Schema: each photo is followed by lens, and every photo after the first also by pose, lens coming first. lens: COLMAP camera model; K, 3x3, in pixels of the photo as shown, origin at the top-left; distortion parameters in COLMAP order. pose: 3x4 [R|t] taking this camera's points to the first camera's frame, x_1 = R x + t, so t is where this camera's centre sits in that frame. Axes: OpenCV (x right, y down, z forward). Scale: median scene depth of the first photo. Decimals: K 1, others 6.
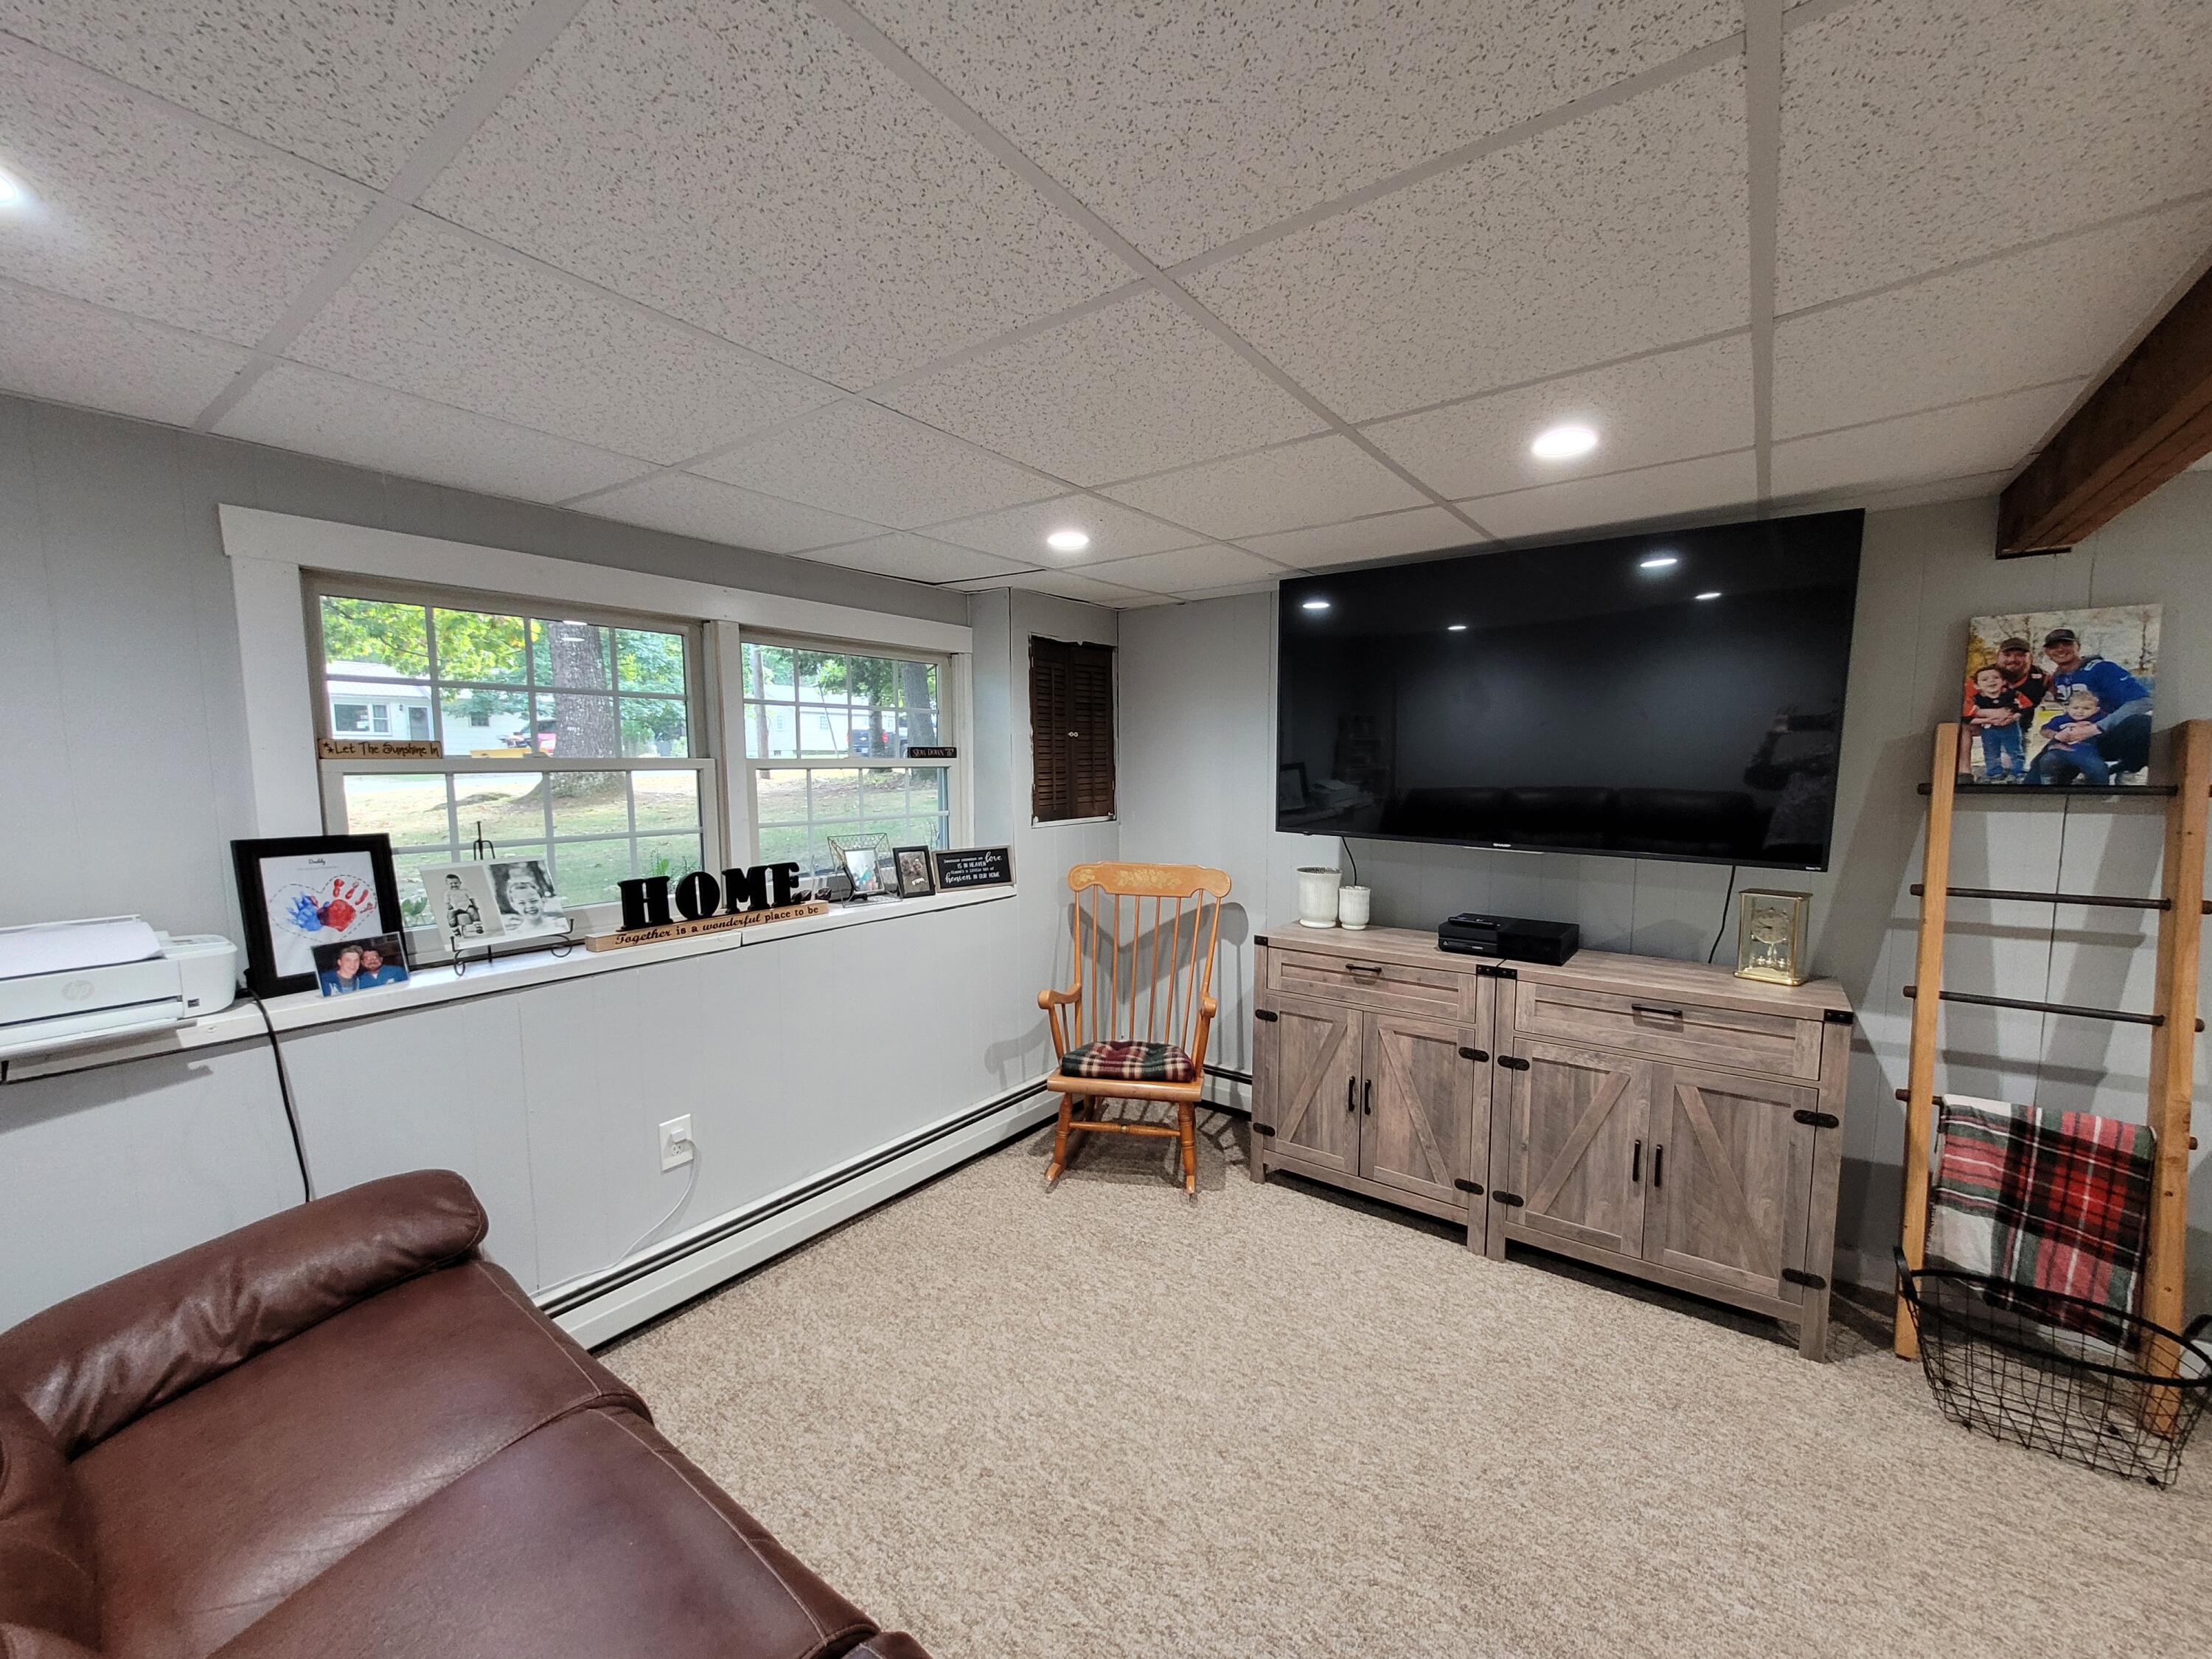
lens RADIAL K [[859.3, 0, 1117.6], [0, 859.3, 843.8], [0, 0, 1]] dist [0.001049, -0.000115]
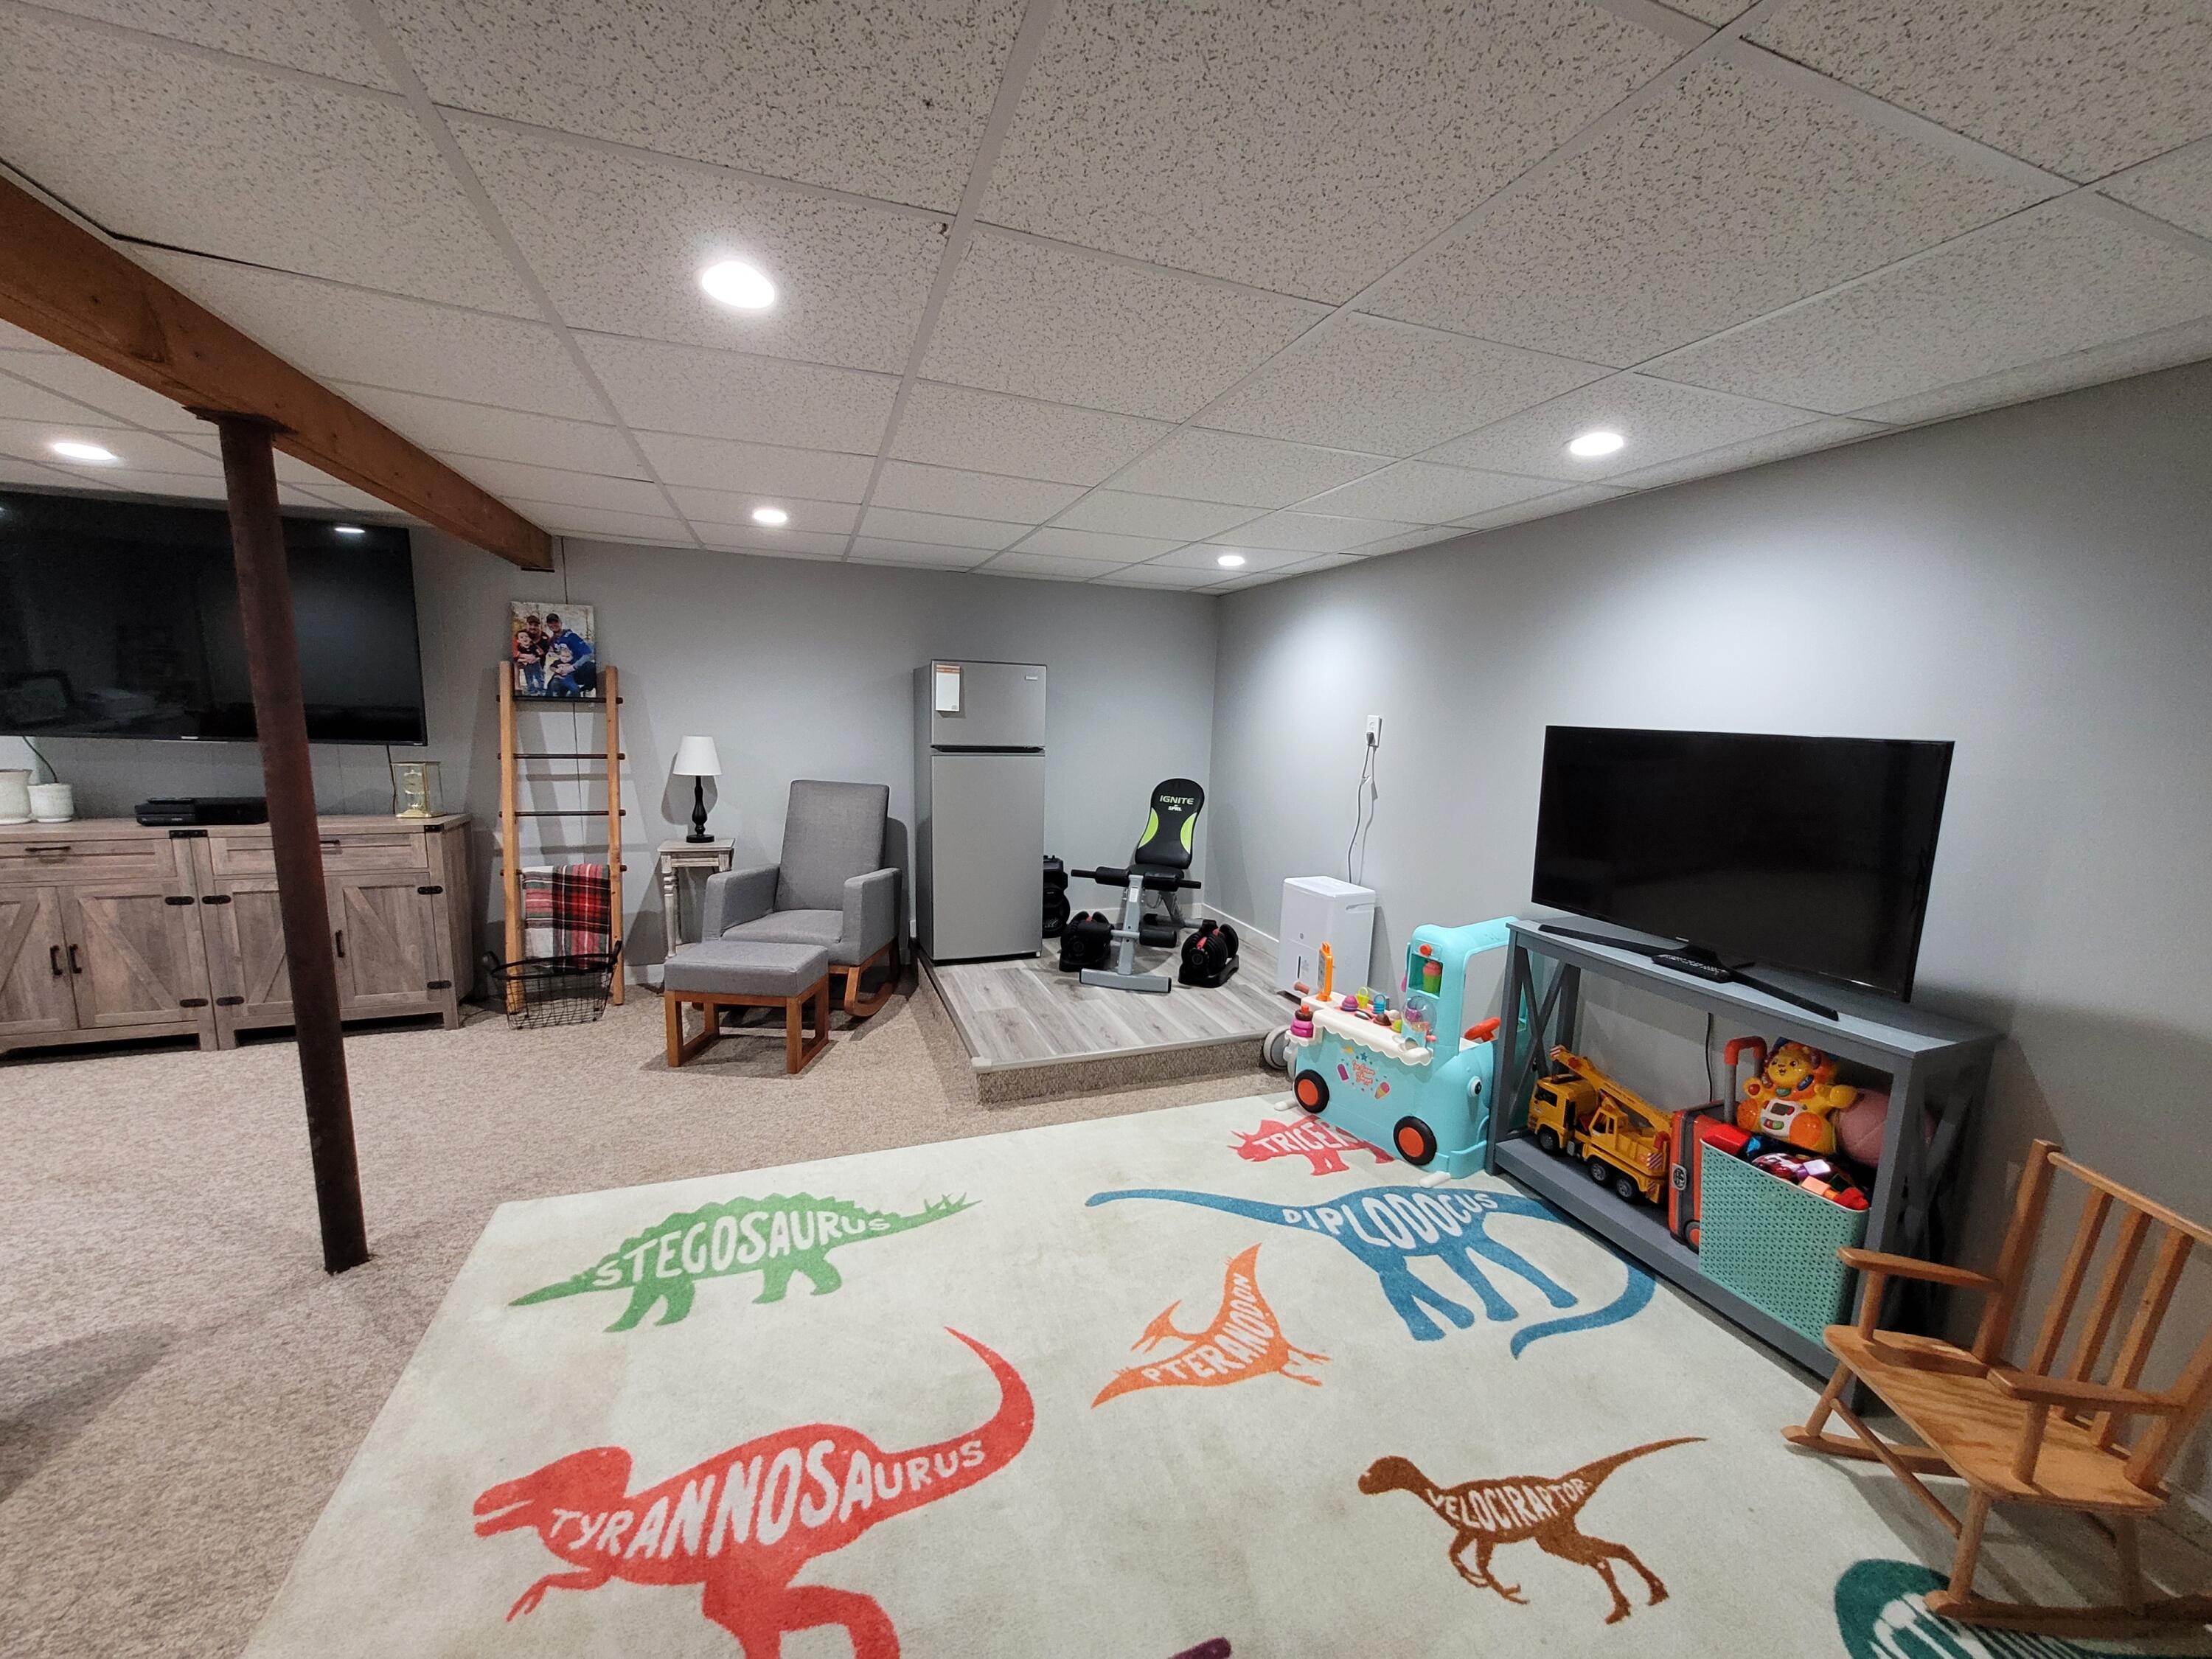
lens RADIAL K [[859.3, 0, 1117.6], [0, 859.3, 843.8], [0, 0, 1]] dist [0.001049, -0.000115]
pose [[0.545928, -0.114328, 0.829995, 0.133142], [0.051042, 0.993344, 0.103256, 0.108317], [-0.836276, -0.014006, 0.548130, -0.963928]]
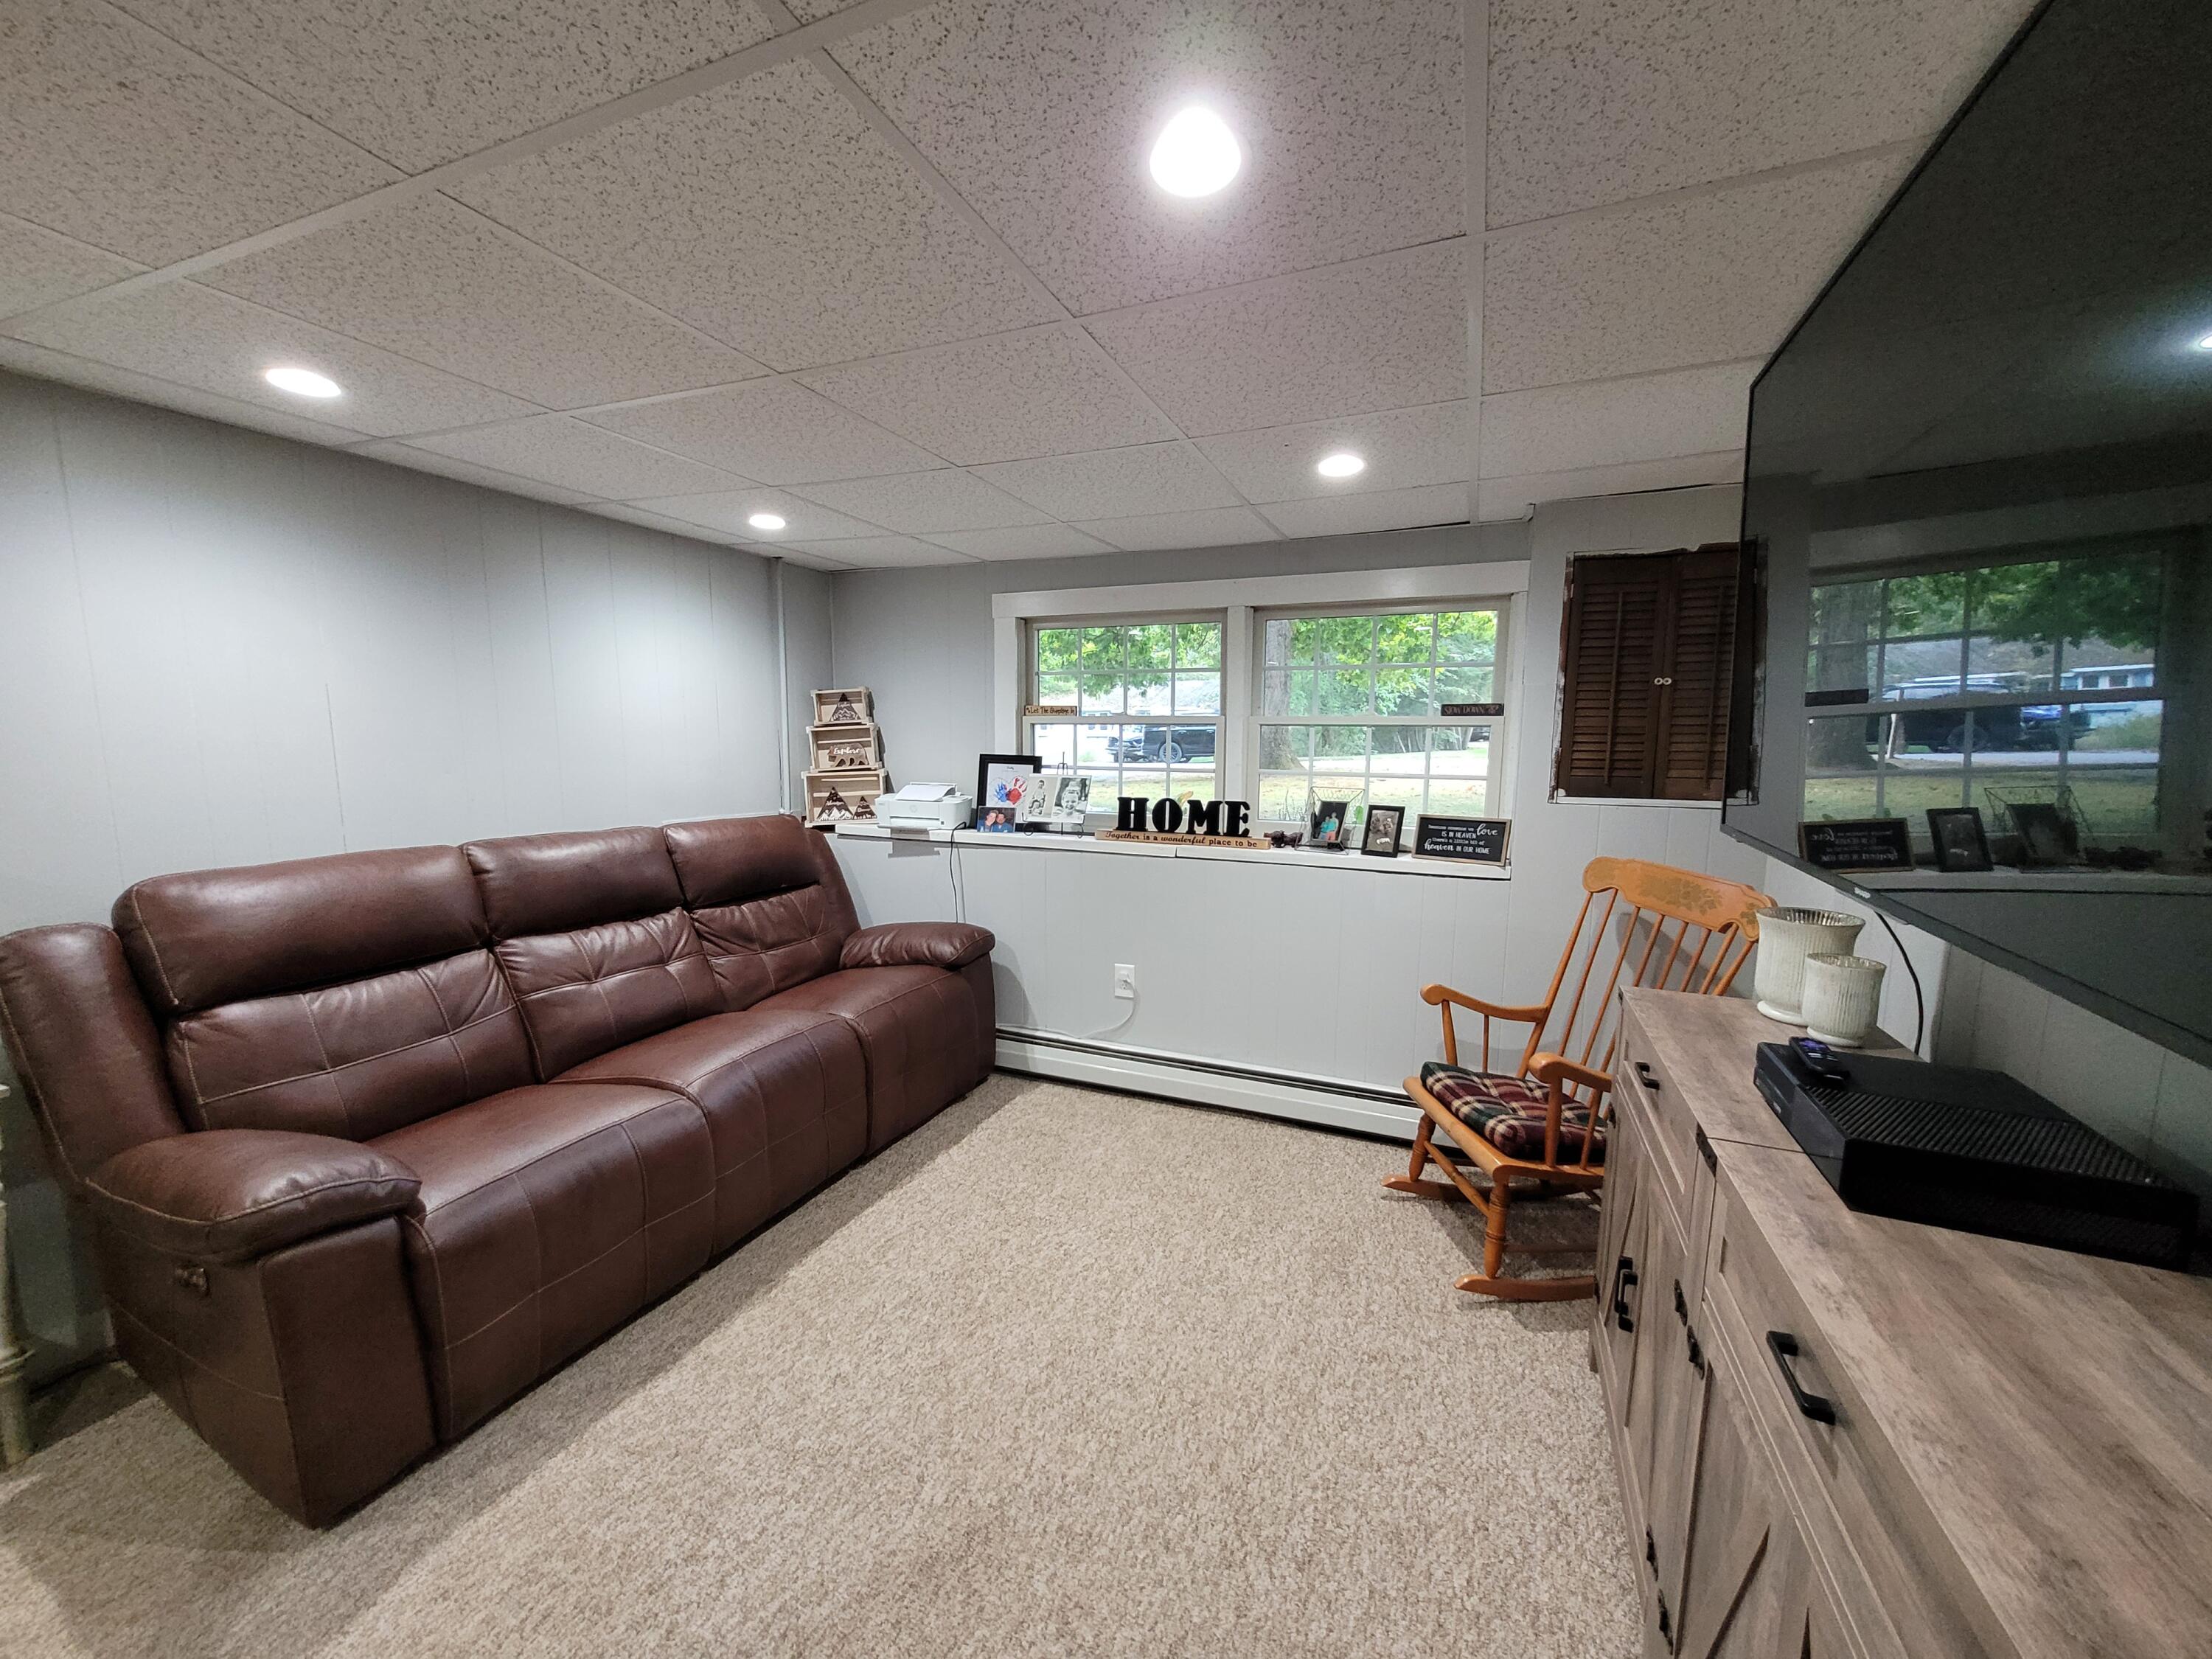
lens RADIAL K [[859.3, 0, 1117.6], [0, 859.3, 843.8], [0, 0, 1]] dist [0.001049, -0.000115]
pose [[0.247907, 0.127118, -0.960408, 0.841698], [-0.105719, 0.988983, 0.103611, -0.029865], [0.962998, 0.075847, 0.258615, 0.597706]]
